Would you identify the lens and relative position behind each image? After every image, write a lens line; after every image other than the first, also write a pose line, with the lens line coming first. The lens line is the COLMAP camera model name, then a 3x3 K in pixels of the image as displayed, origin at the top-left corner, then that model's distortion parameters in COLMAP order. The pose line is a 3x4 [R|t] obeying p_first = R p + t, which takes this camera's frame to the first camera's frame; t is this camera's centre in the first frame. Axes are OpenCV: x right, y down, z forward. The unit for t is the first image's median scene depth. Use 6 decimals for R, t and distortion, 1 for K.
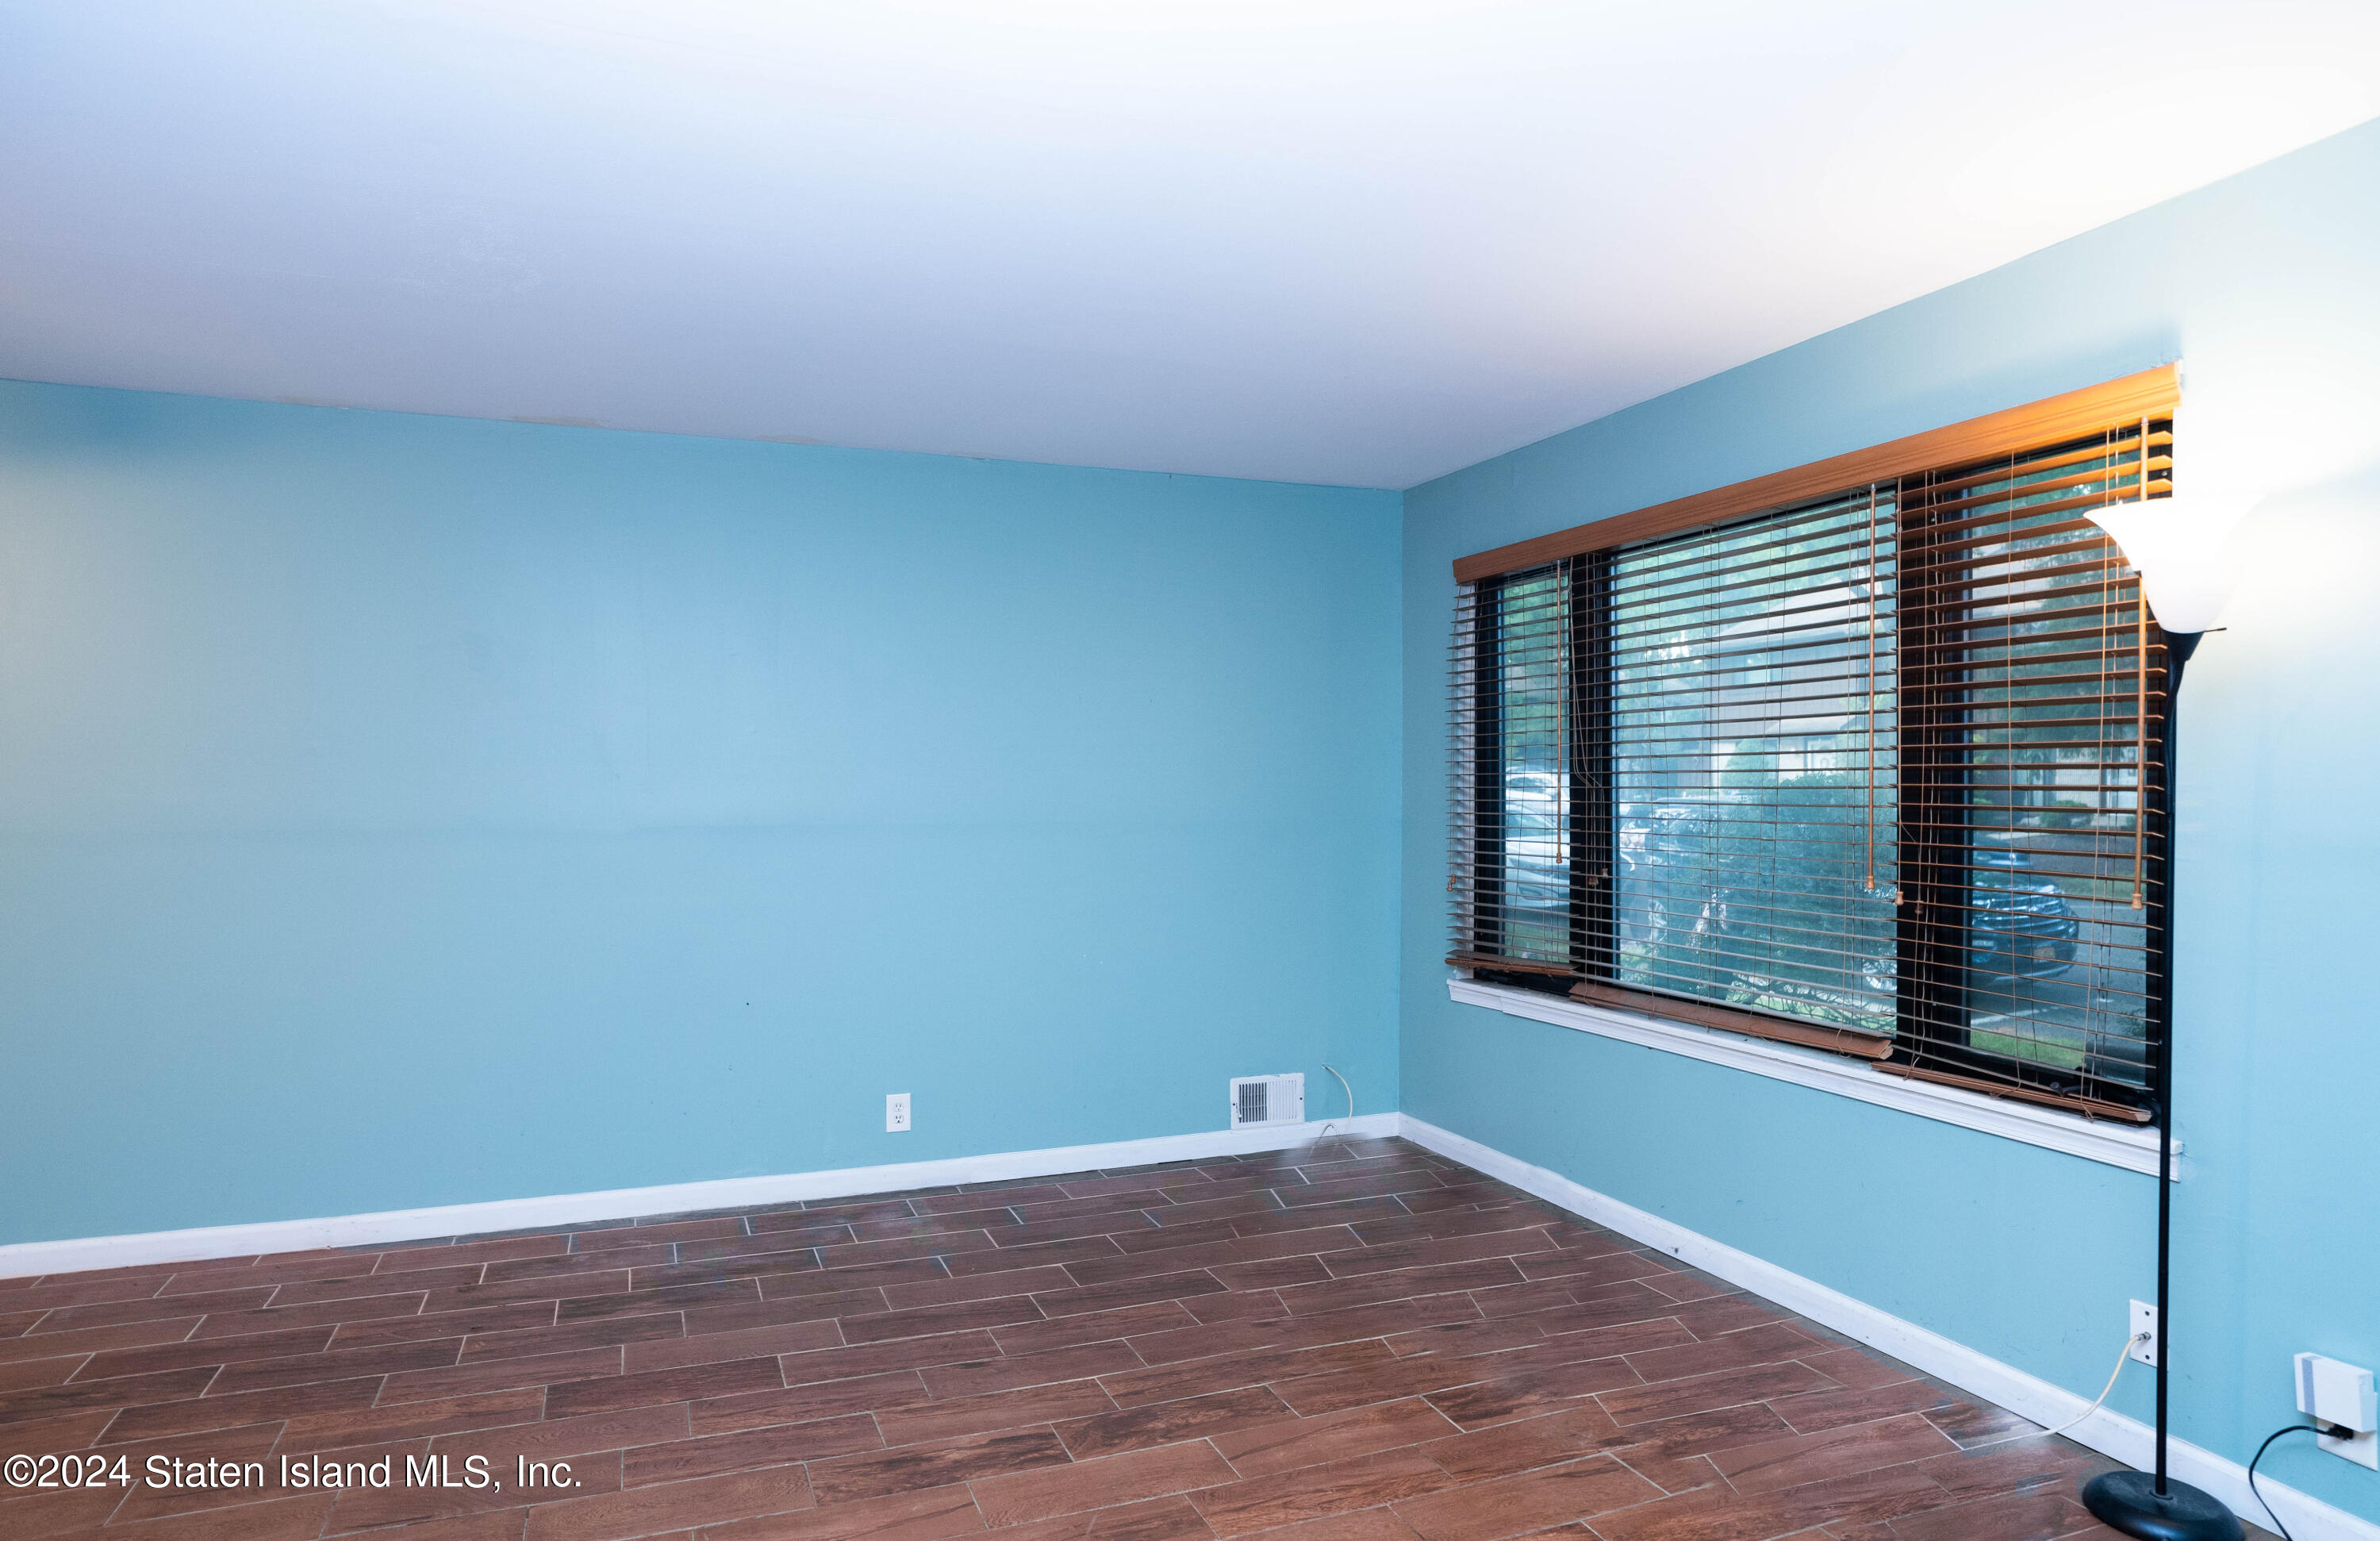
lens RADIAL K [[1377.6, 0, 1160.8], [0, 1377.6, 808.6], [0, 0, 1]] dist [-0.051793, 0.034916]
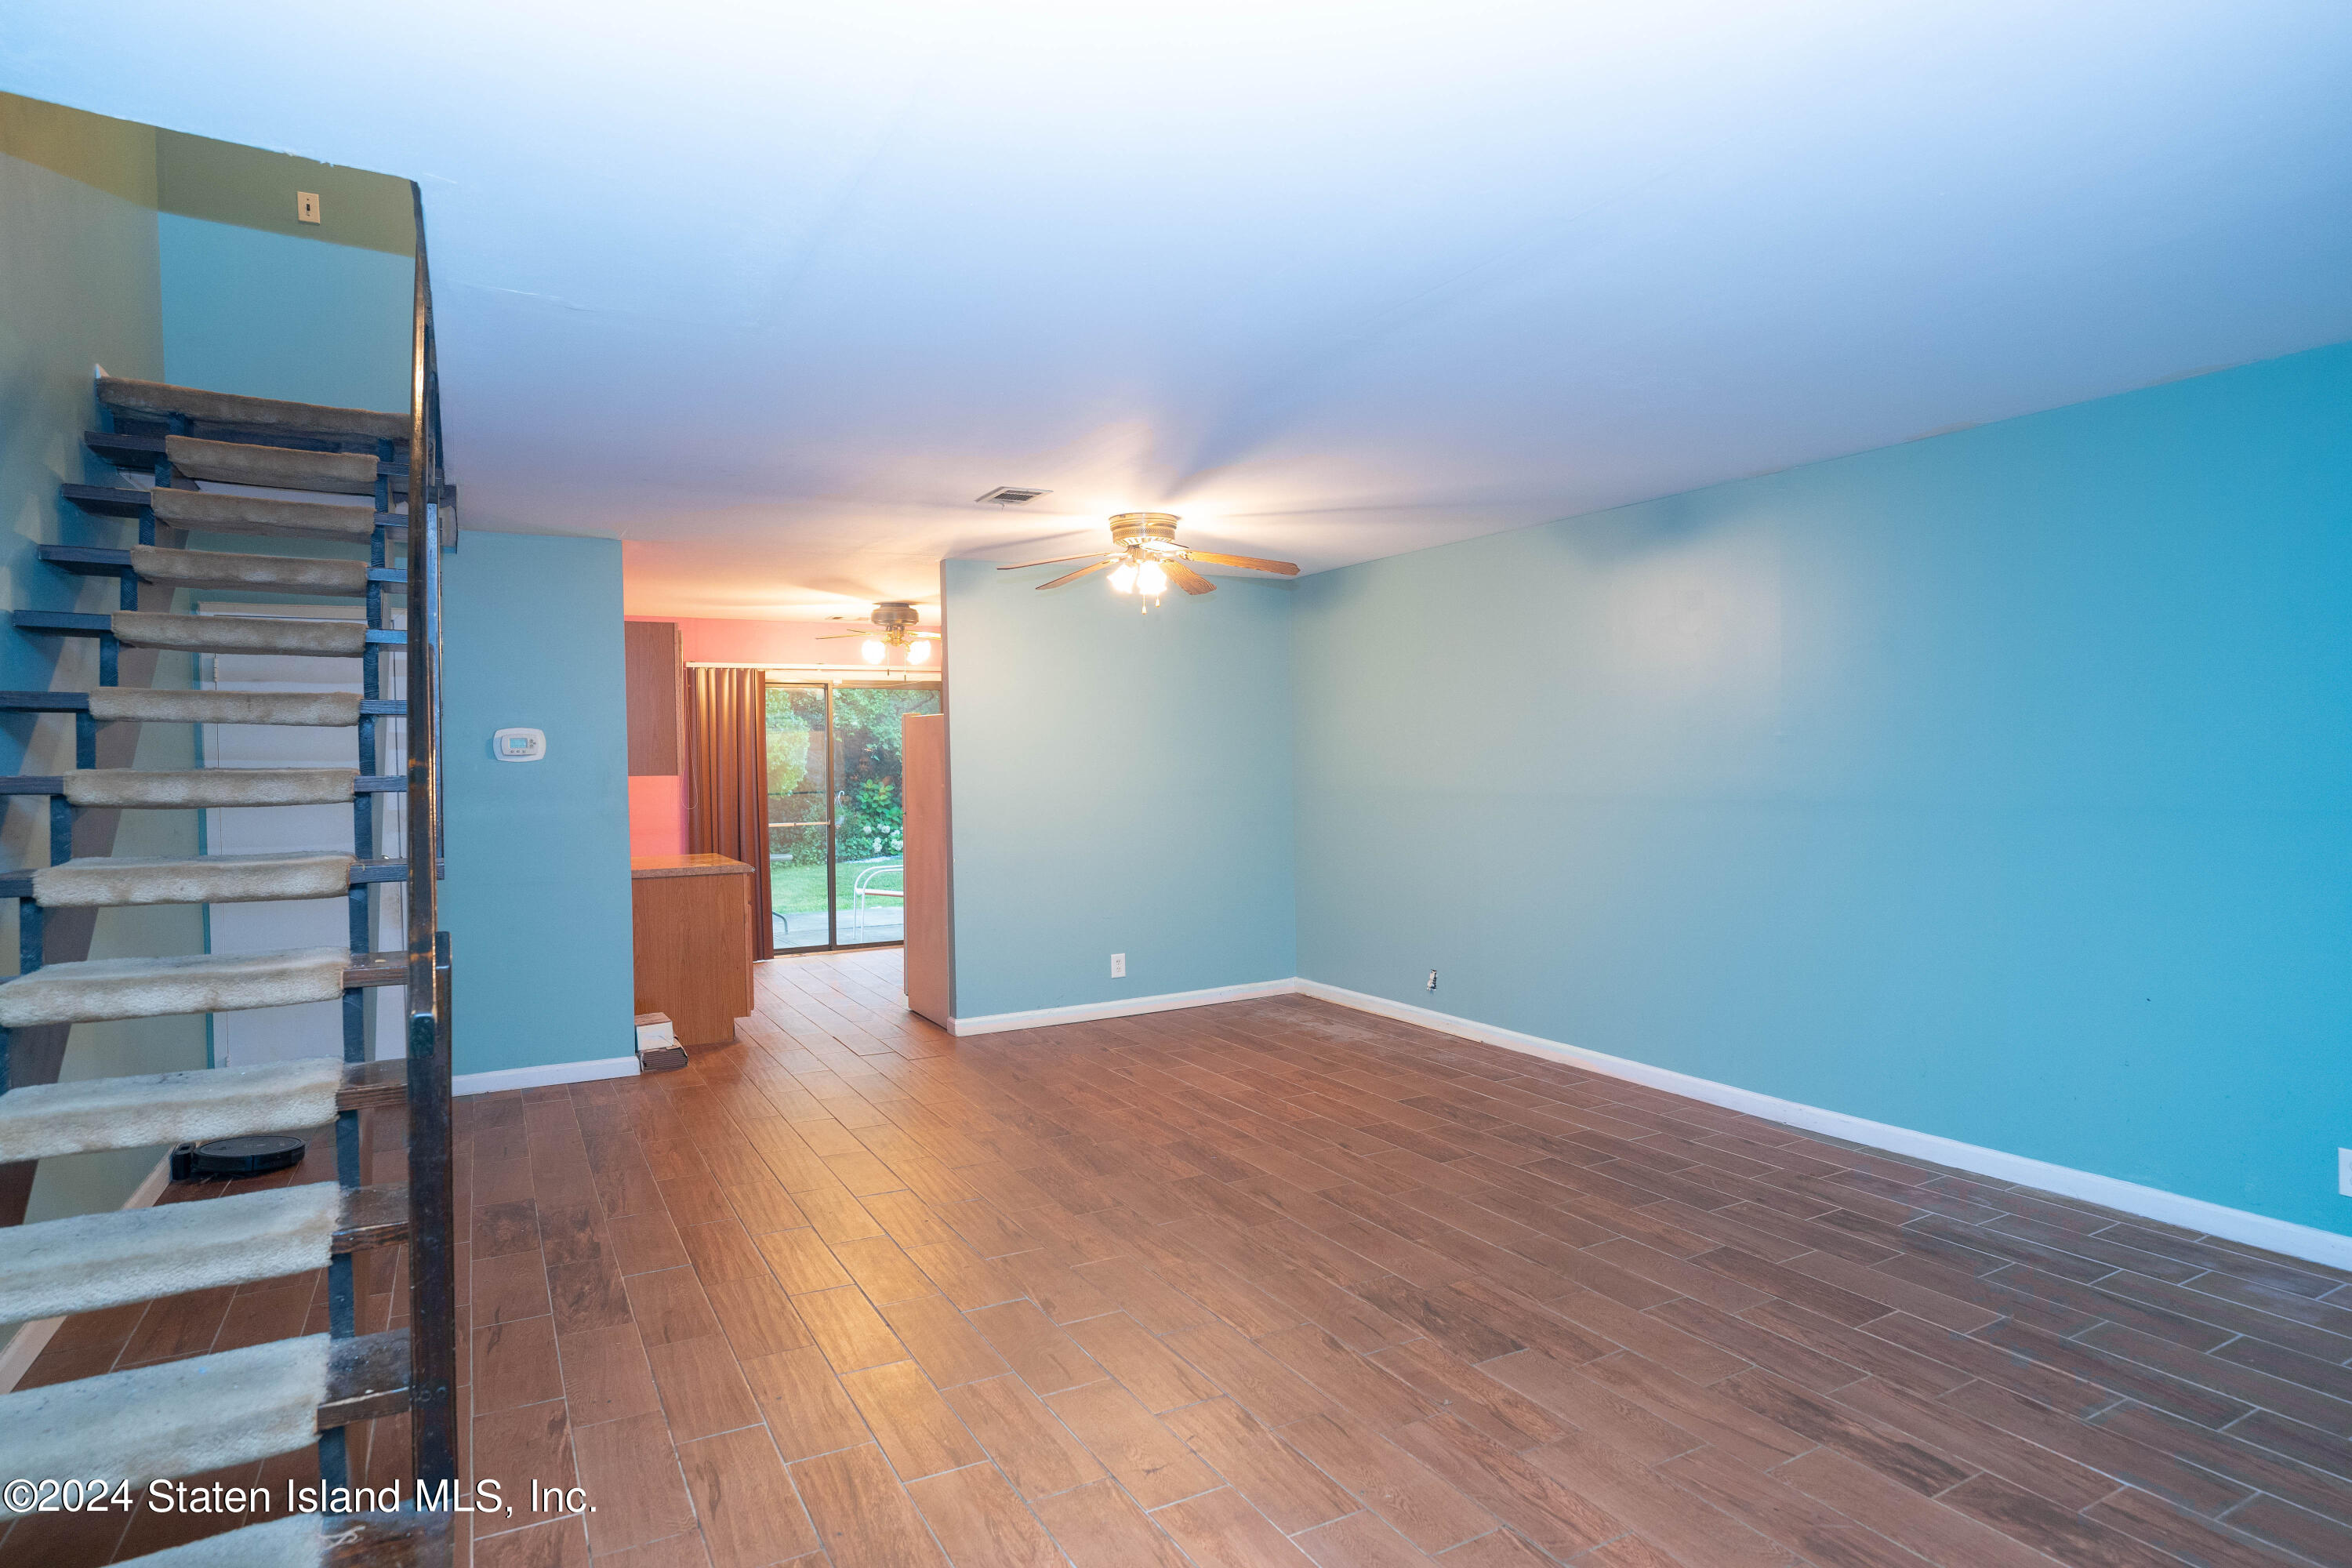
lens RADIAL K [[1285.5, 0, 1176.0], [0, 1285.5, 784.0], [0, 0, 1]] dist [-0.045981, 0.034207]
pose [[0.146815, 0.014727, -0.989054, 0.544090], [0.000808, 0.999887, 0.015008, -0.020117], [0.989164, -0.003003, 0.146786, 0.273136]]
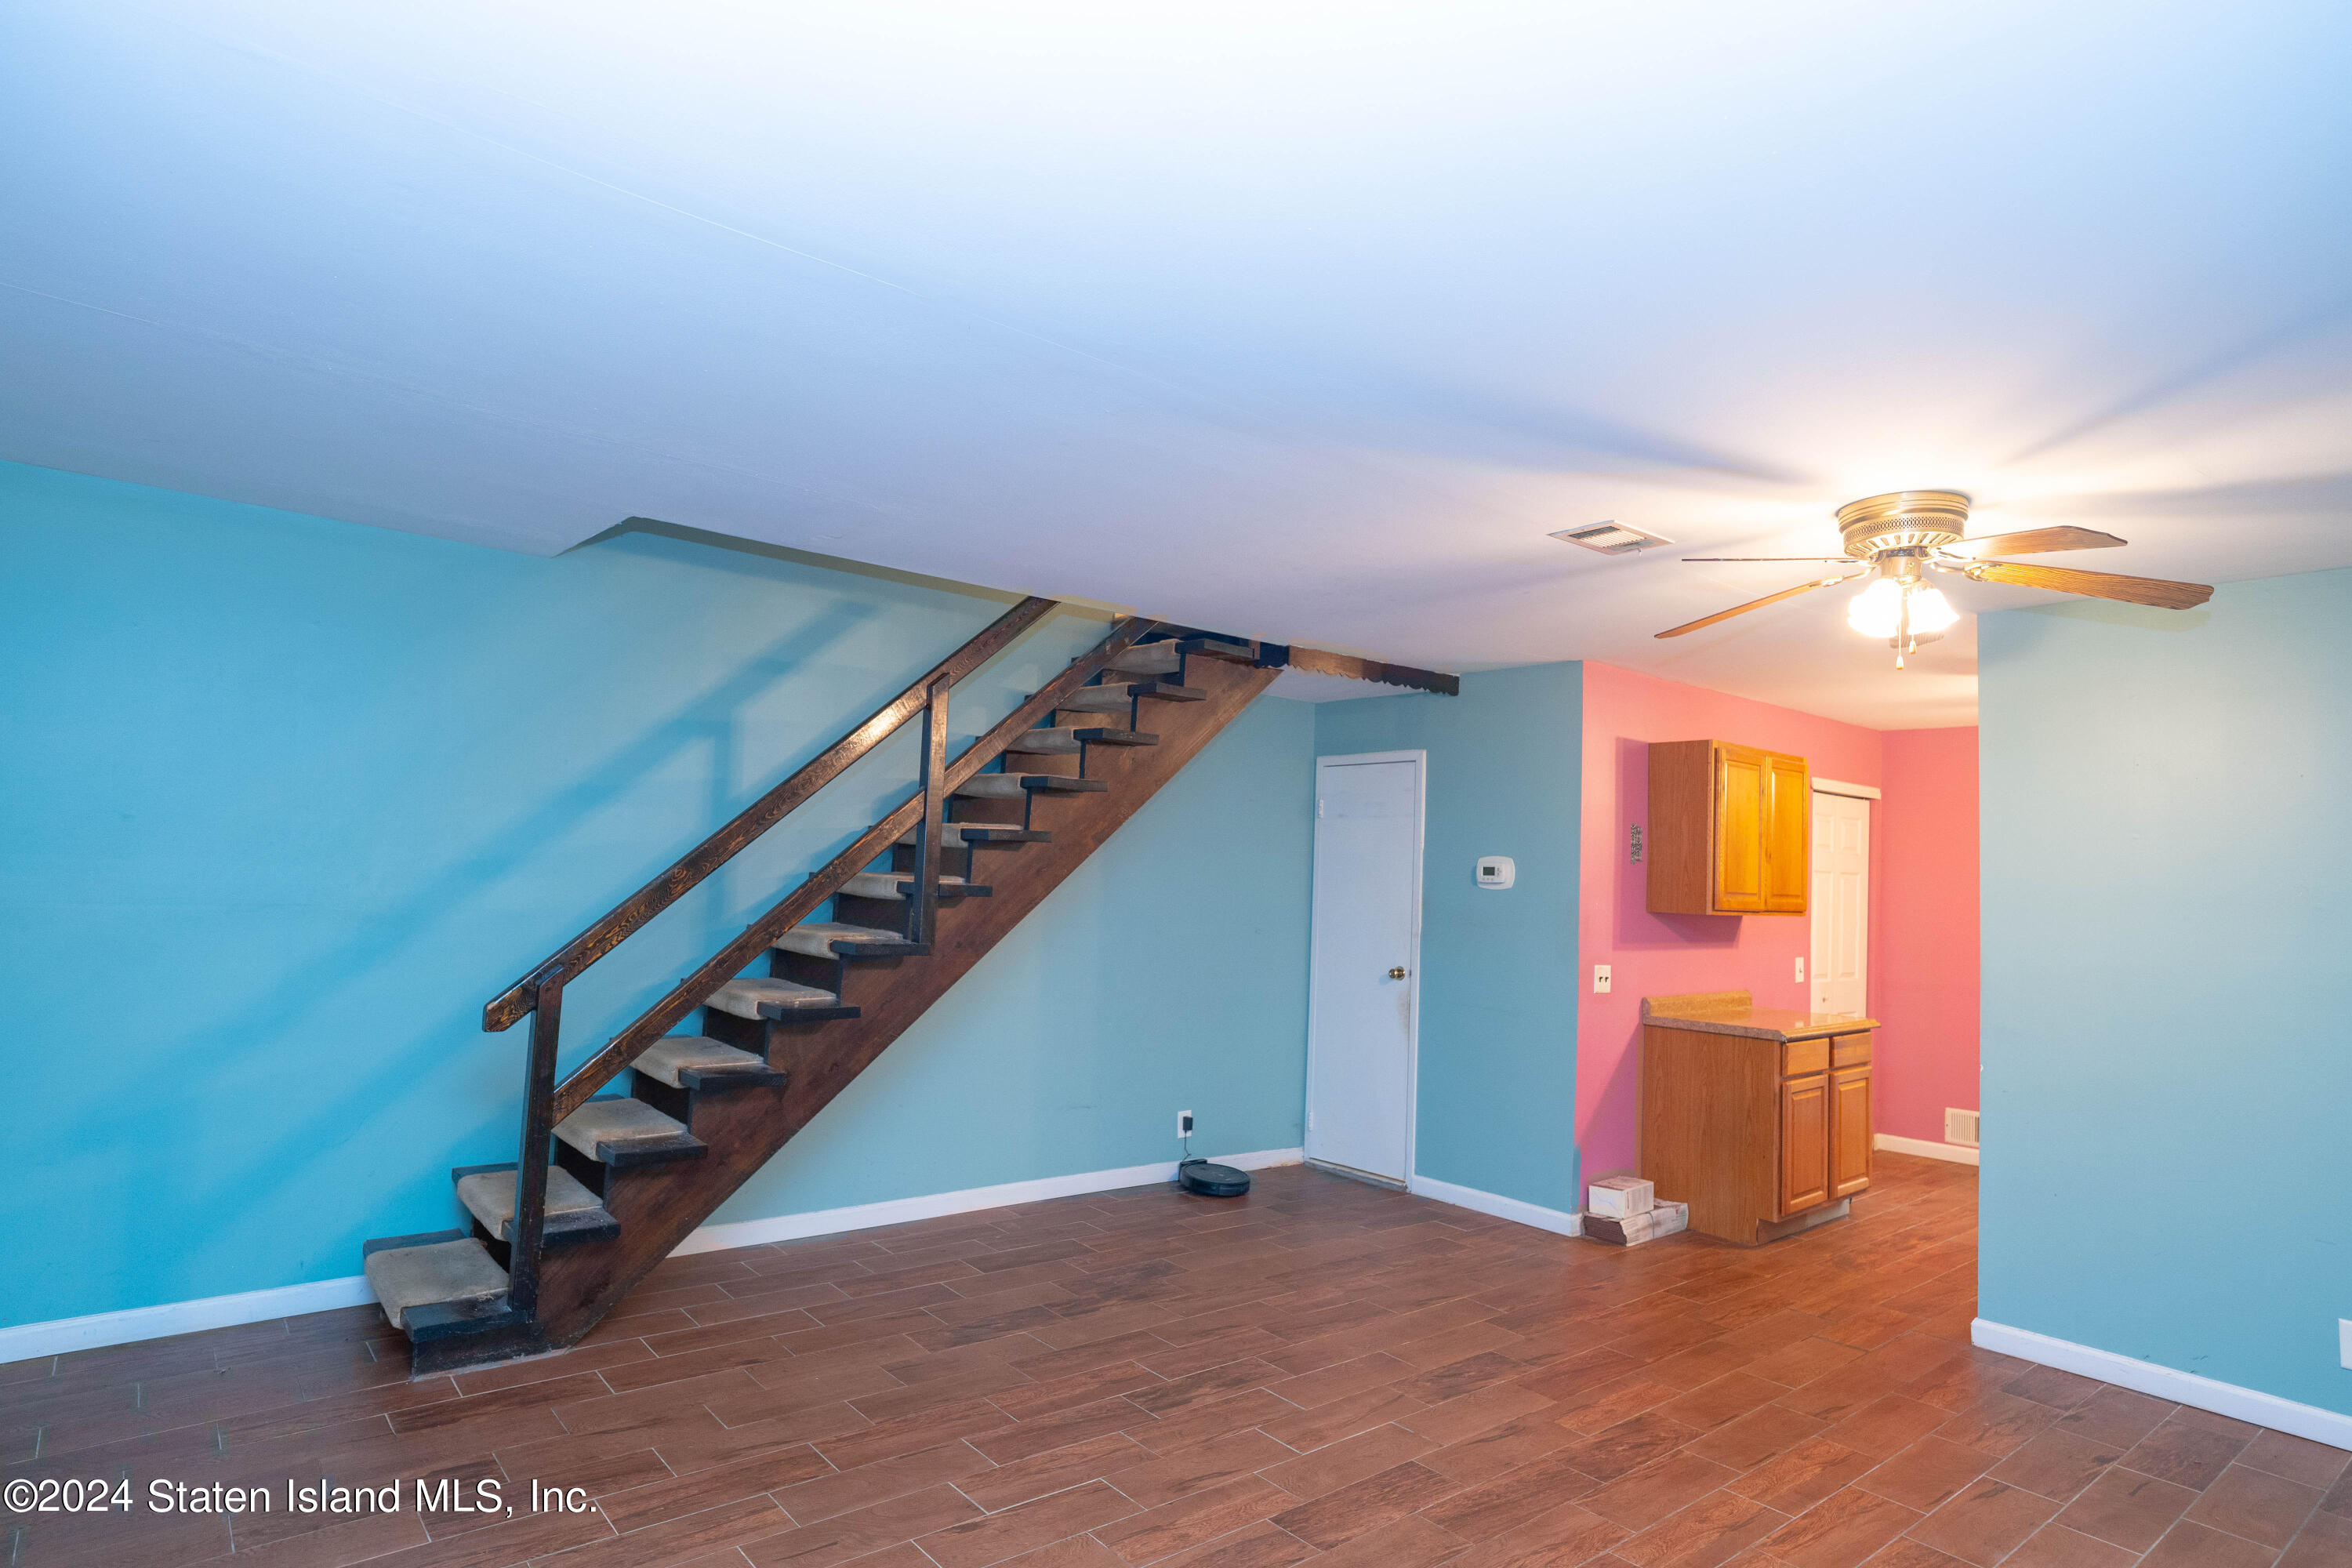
lens RADIAL K [[1285.5, 0, 1176.0], [0, 1285.5, 784.0], [0, 0, 1]] dist [-0.045981, 0.034207]
pose [[-0.945690, -0.058937, -0.319684, -0.221460], [-0.042210, 0.997365, -0.059010, -0.044364], [0.322319, -0.042311, -0.945685, 1.113078]]
